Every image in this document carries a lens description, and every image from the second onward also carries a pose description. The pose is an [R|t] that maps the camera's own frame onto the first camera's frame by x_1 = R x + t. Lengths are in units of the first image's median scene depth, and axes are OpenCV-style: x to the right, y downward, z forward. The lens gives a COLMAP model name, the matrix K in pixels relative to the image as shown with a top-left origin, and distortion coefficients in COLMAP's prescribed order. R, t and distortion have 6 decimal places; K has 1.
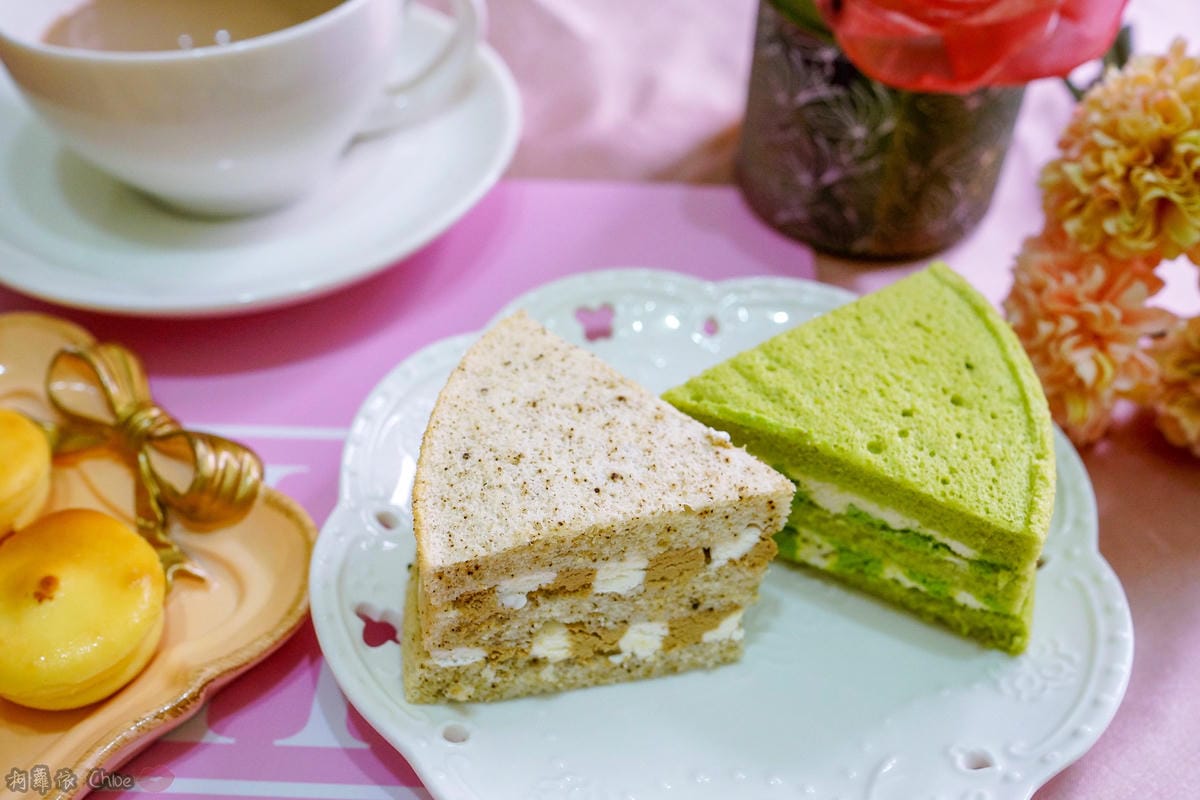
lens RADIAL K [[1214.0, 0, 590.4], [0, 1214.0, 391.2], [0, 0, 1]] dist [-0.007491, 0.000000]
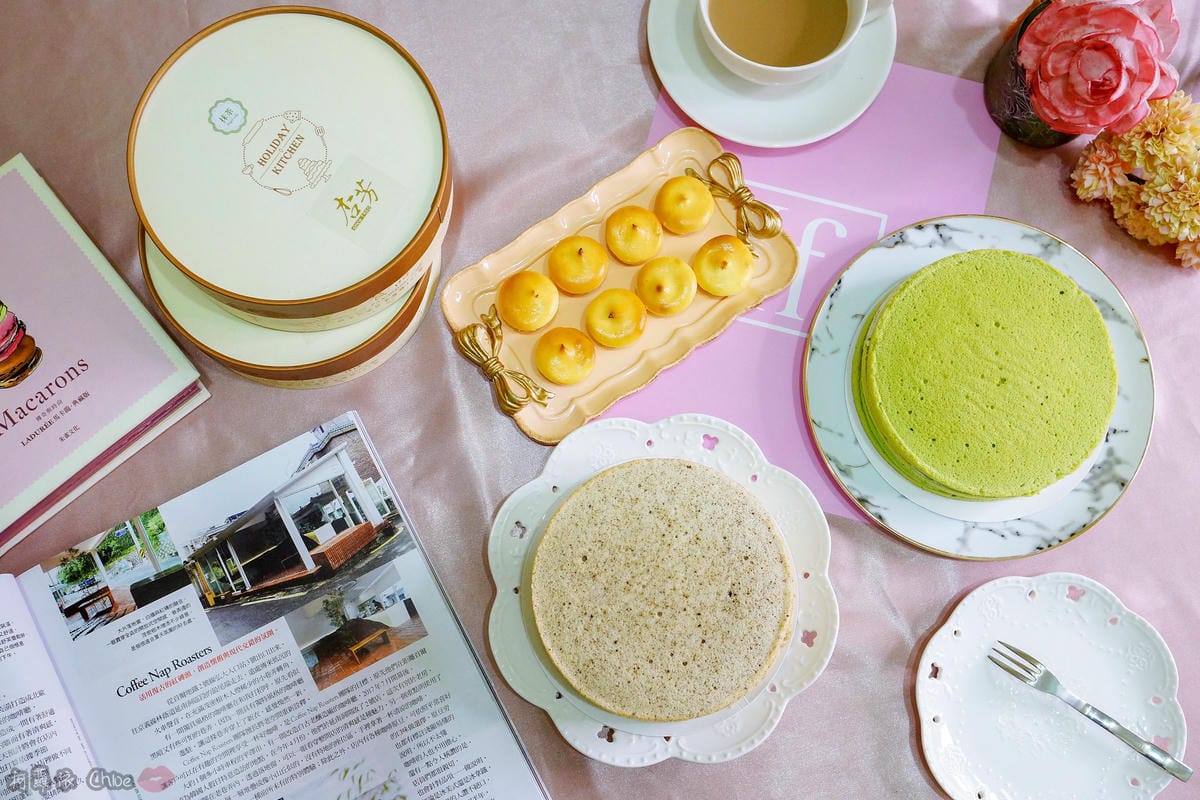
lens RADIAL K [[1214.0, 0, 609.1], [0, 1214.0, 407.7], [0, 0, 1]] dist [-0.007491, 0.000000]
pose [[0.974180, 0.222923, -0.035764, -0.372164], [-0.156423, 0.780650, 0.605077, -1.050394], [0.162805, -0.583859, 0.795364, -1.374782]]
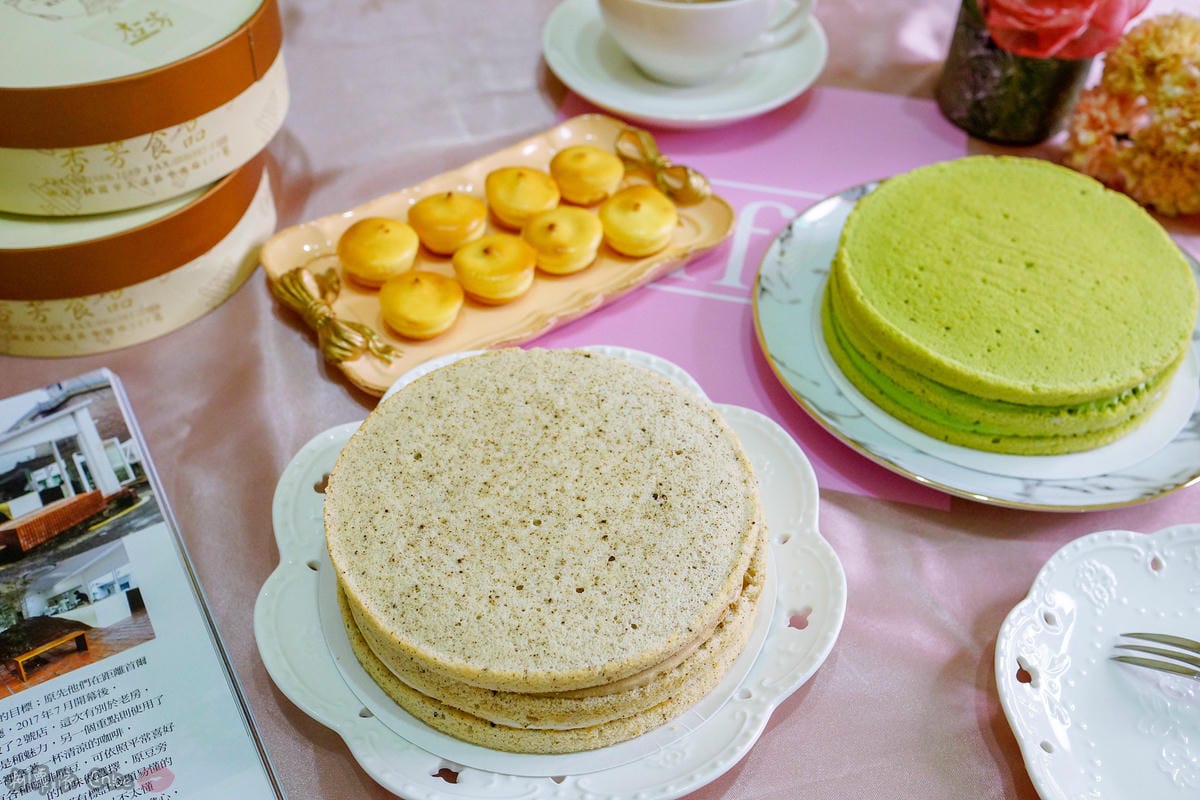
lens RADIAL K [[1214.0, 0, 605.9], [0, 1214.0, 409.8], [0, 0, 1]] dist [-0.007491, 0.000000]
pose [[0.979406, 0.141115, -0.144397, -0.046873], [-0.133051, 0.989034, 0.064103, 0.294985], [0.151859, -0.043570, 0.987441, -1.109305]]
